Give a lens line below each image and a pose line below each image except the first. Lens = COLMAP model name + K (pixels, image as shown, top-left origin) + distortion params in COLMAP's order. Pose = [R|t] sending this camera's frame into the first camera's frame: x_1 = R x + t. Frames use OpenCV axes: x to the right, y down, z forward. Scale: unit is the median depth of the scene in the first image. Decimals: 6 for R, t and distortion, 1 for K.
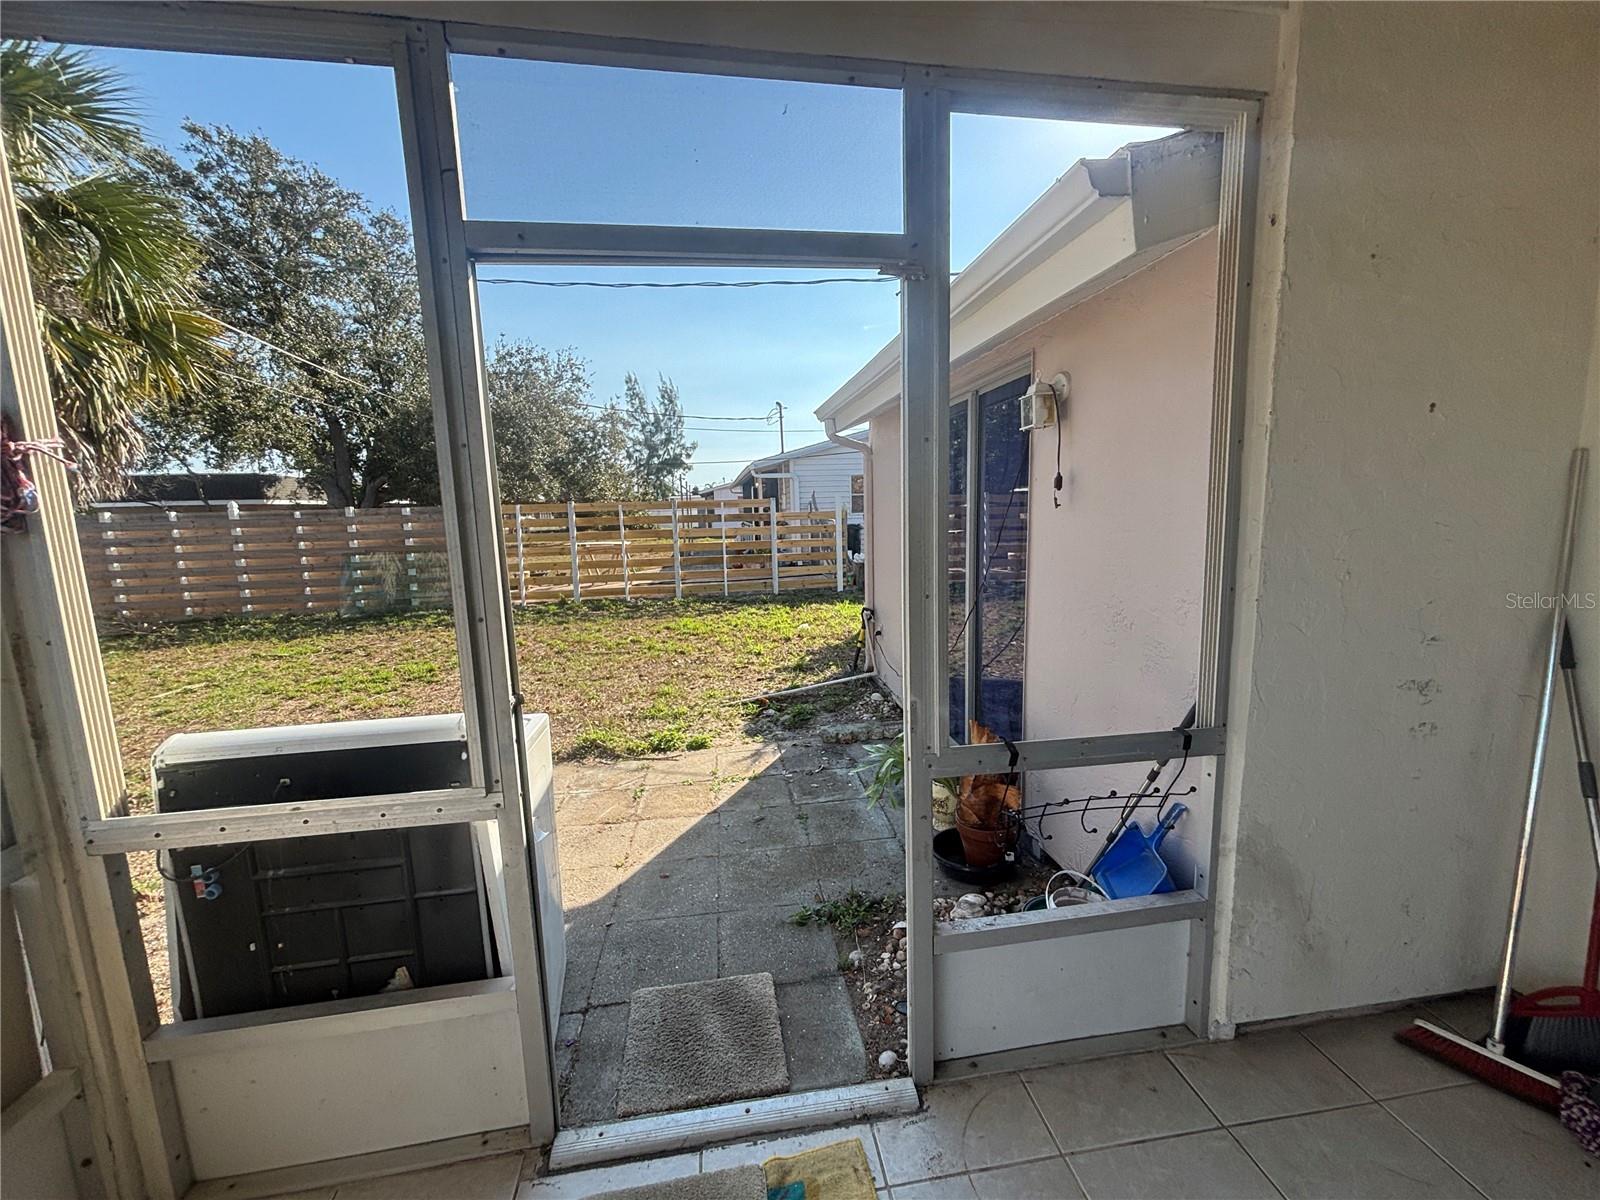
lens RADIAL K [[643.9, 0, 796.1], [0, 643.9, 601.1], [0, 0, 1]] dist [-0.000252, 0.000410]
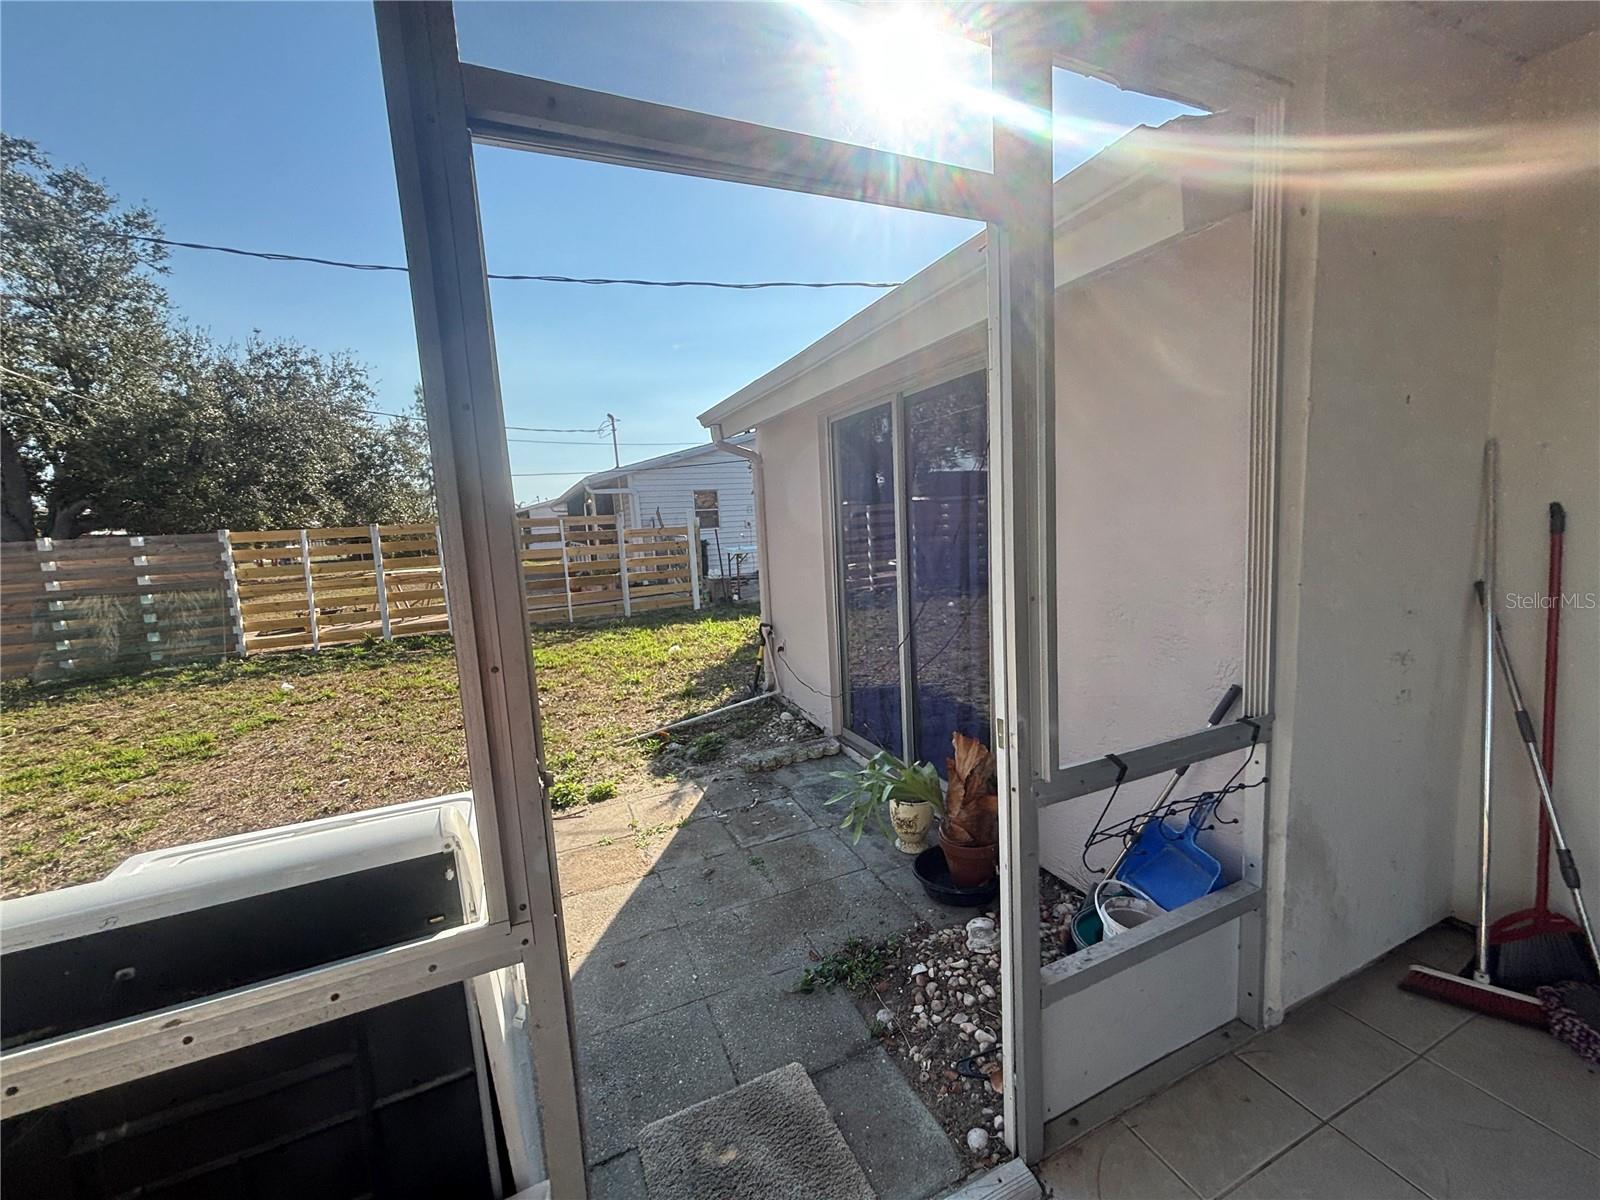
lens RADIAL K [[643.9, 0, 799.1], [0, 643.9, 599.8], [0, 0, 1]] dist [-0.000252, 0.000410]
pose [[0.961735, -0.057151, 0.267956, -0.124996], [0.064751, 0.997709, -0.019606, -0.003383], [-0.266221, 0.036206, 0.963232, 0.093786]]
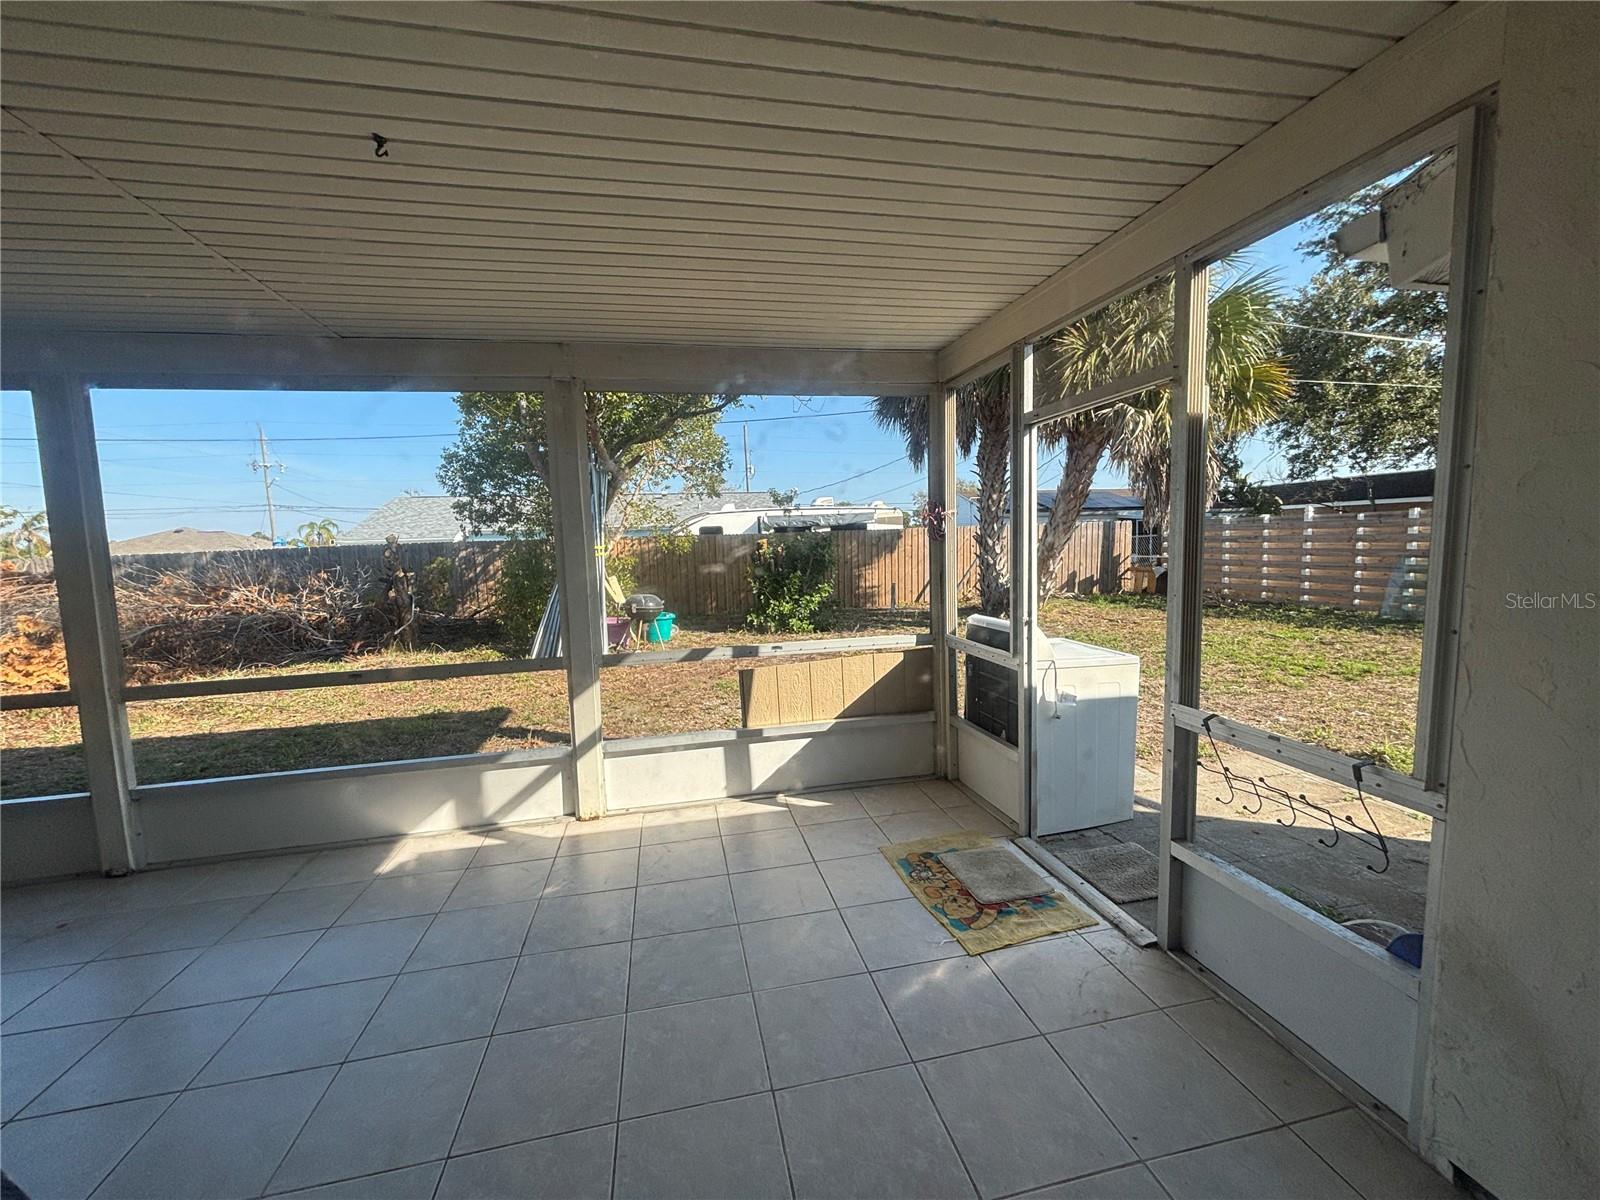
lens RADIAL K [[643.9, 0, 797.1], [0, 643.9, 599.7], [0, 0, 1]] dist [-0.000252, 0.000410]
pose [[0.068203, 0.117662, -0.990709, 0.608952], [-0.114186, 0.987416, 0.109410, -0.022633], [0.991116, 0.105662, 0.080780, 0.011731]]
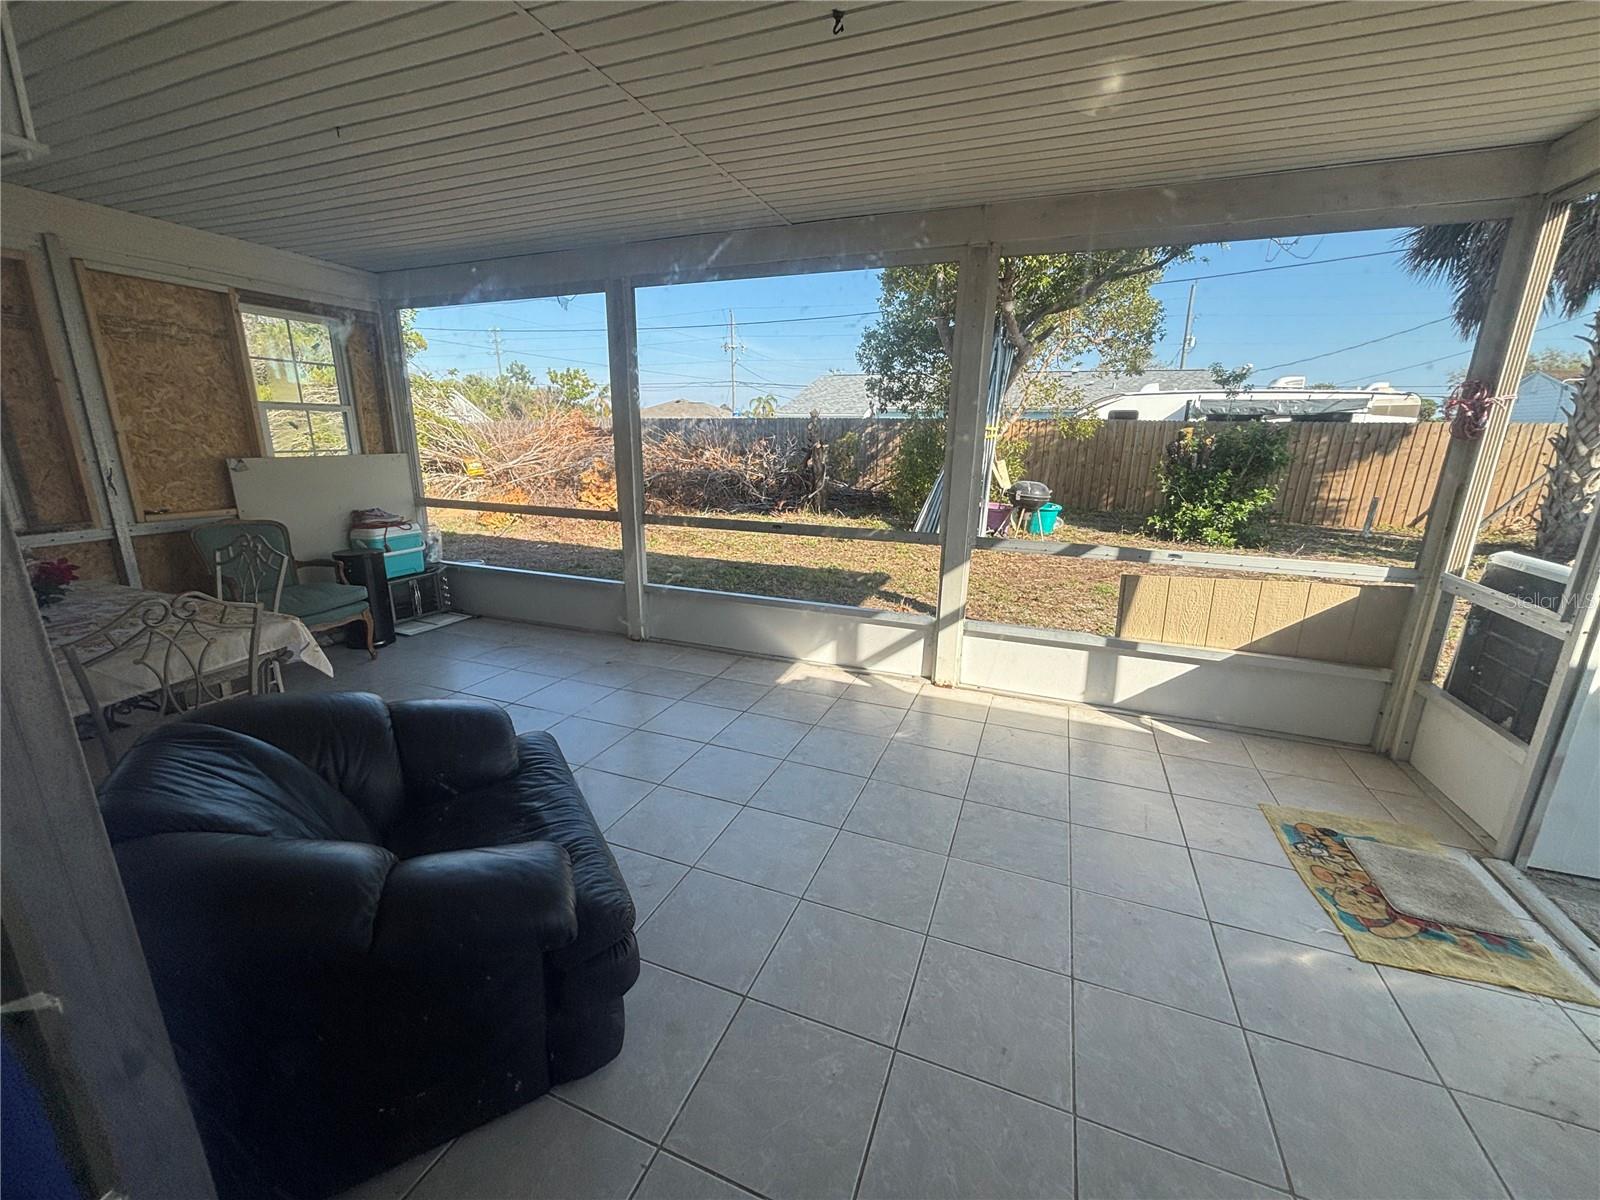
lens RADIAL K [[643.9, 0, 797.7], [0, 643.9, 600.7], [0, 0, 1]] dist [-0.000252, 0.000410]
pose [[-0.495535, 0.247473, -0.832587, 0.619056], [-0.126227, 0.927859, 0.350918, -0.021305], [0.859367, 0.278988, -0.428549, 0.021121]]
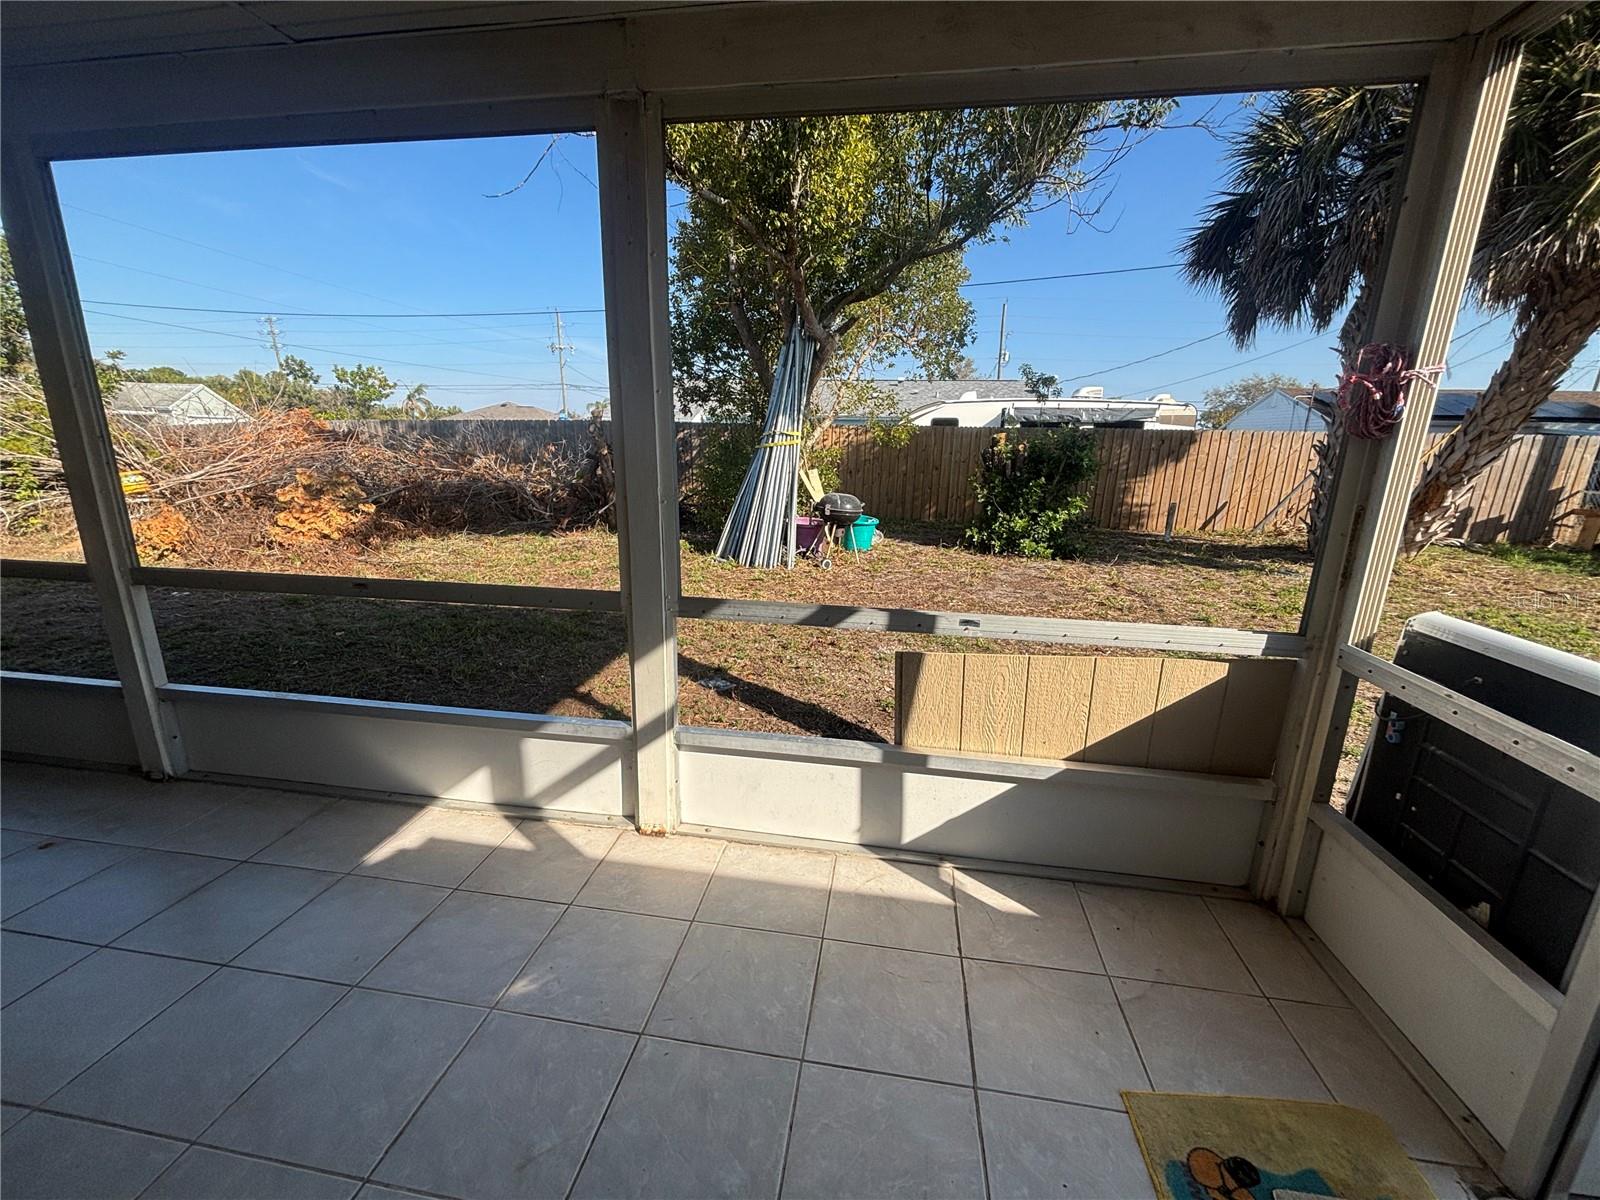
lens RADIAL K [[643.9, 0, 800.3], [0, 643.9, 601.0], [0, 0, 1]] dist [-0.000252, 0.000410]
pose [[-0.287454, 0.258601, -0.922223, 0.182470], [-0.150196, 0.938778, 0.310059, -0.003068], [0.945945, 0.227642, -0.231015, 0.053222]]
